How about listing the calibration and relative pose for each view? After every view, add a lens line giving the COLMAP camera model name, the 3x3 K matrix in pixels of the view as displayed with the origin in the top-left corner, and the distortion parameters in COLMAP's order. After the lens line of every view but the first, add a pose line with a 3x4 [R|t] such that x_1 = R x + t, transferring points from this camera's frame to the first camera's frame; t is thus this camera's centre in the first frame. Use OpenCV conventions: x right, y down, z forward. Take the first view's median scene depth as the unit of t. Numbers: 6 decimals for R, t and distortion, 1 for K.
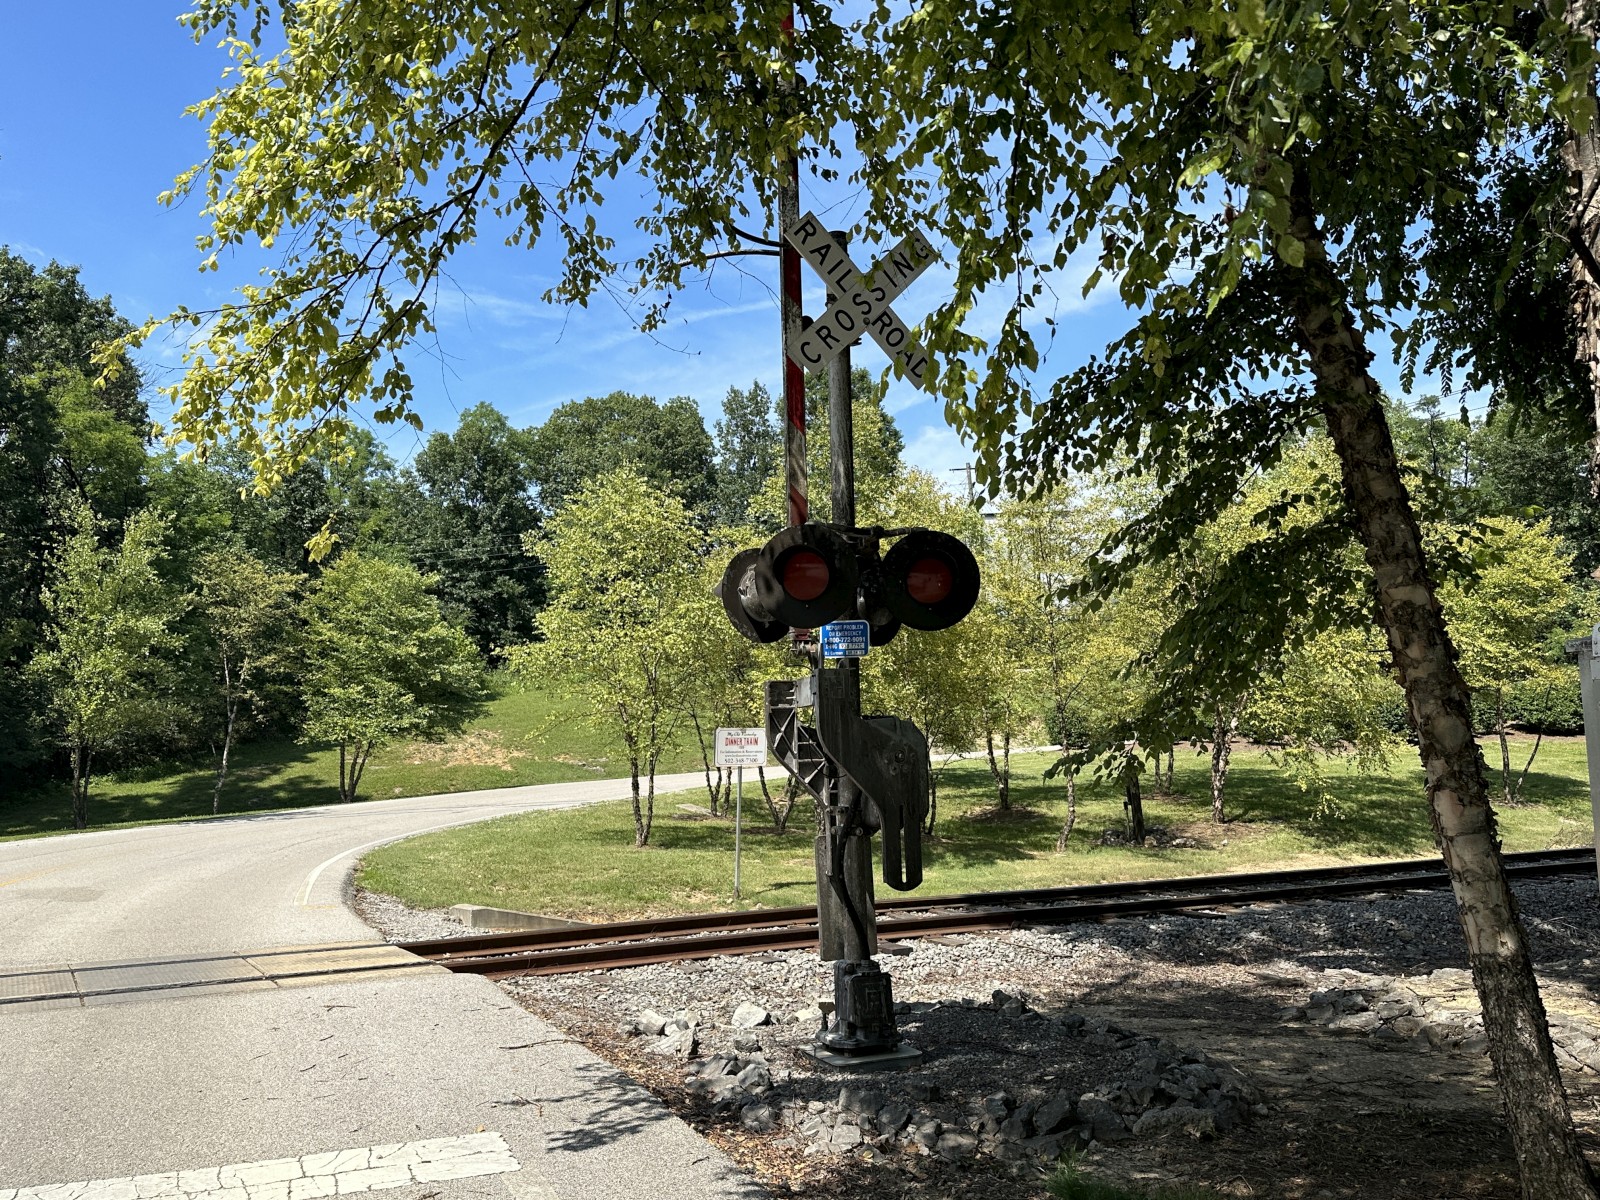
lens RADIAL K [[1268.0, 0, 808.2], [0, 1268.0, 595.9], [0, 0, 1]] dist [0.063066, -0.085593]
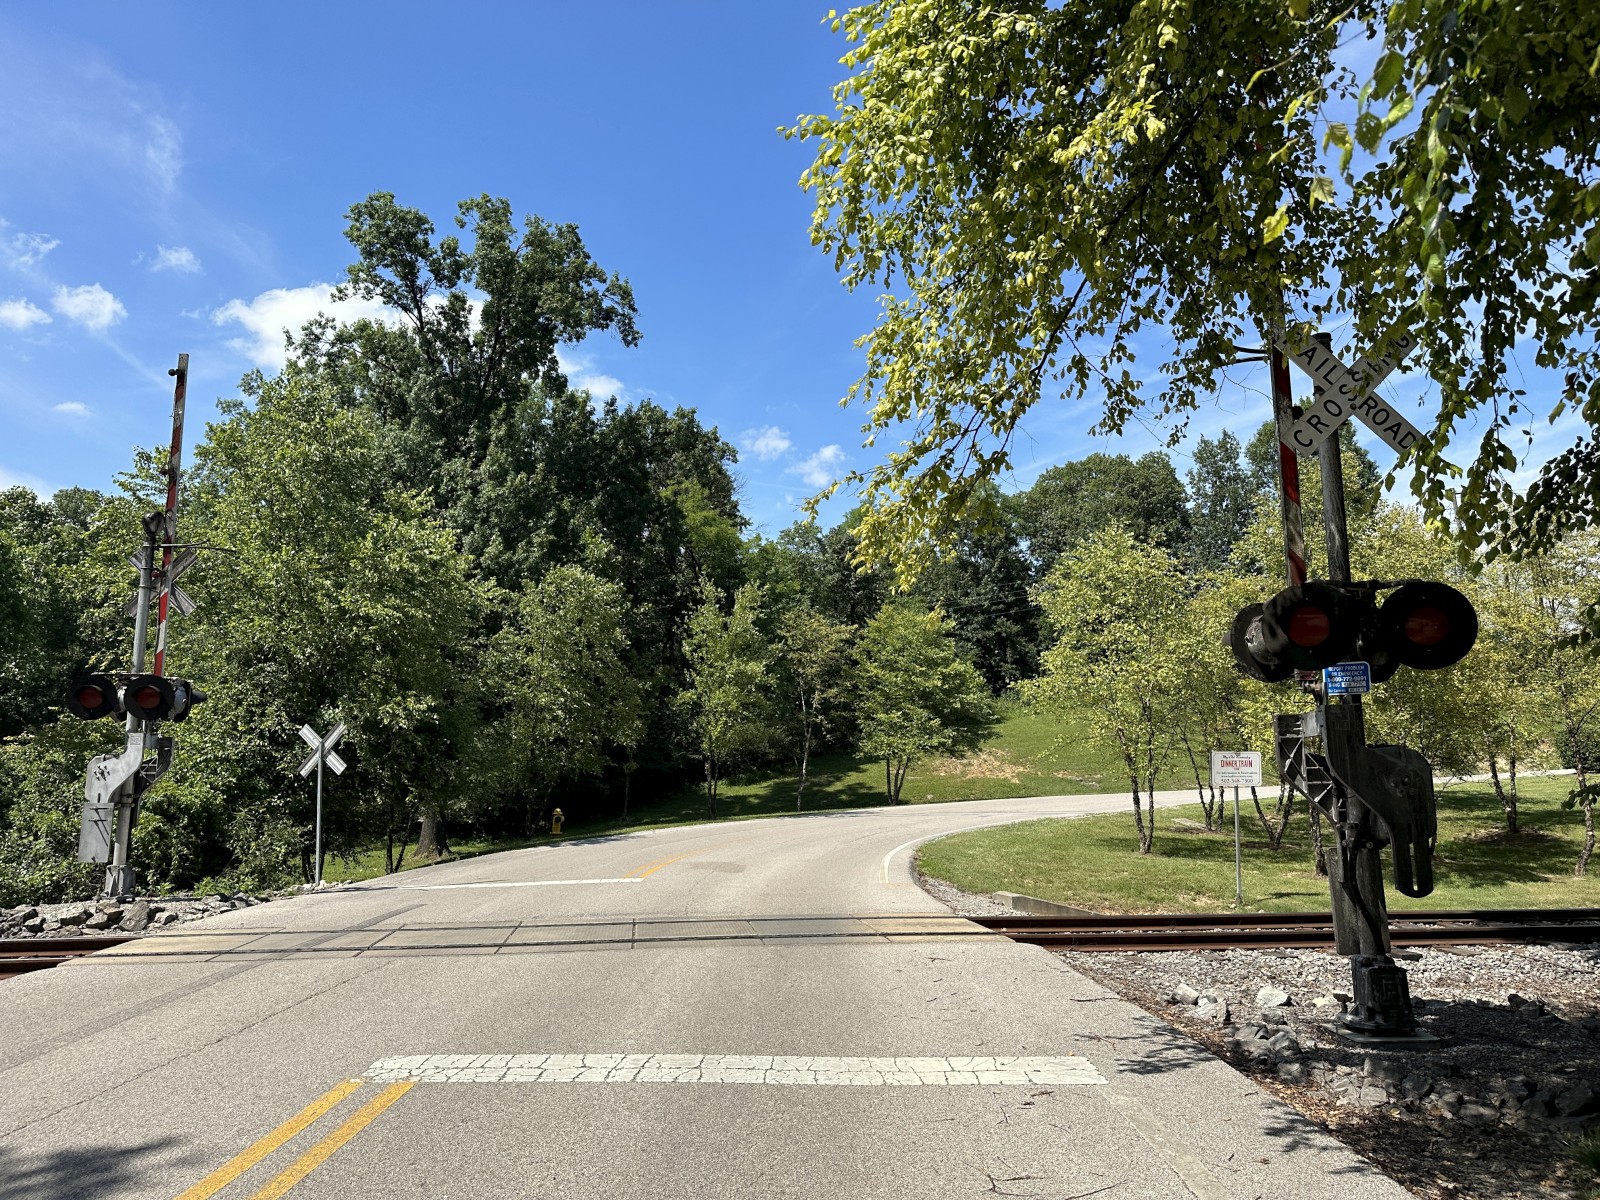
lens RADIAL K [[1100.2, 0, 796.7], [0, 1100.2, 604.4], [0, 0, 1]] dist [0.017399, -0.037797]
pose [[0.913968, -0.045701, -0.403206, -0.019133], [0.035482, 0.998832, -0.032782, -0.017144], [0.404233, 0.015655, 0.914522, -0.118187]]
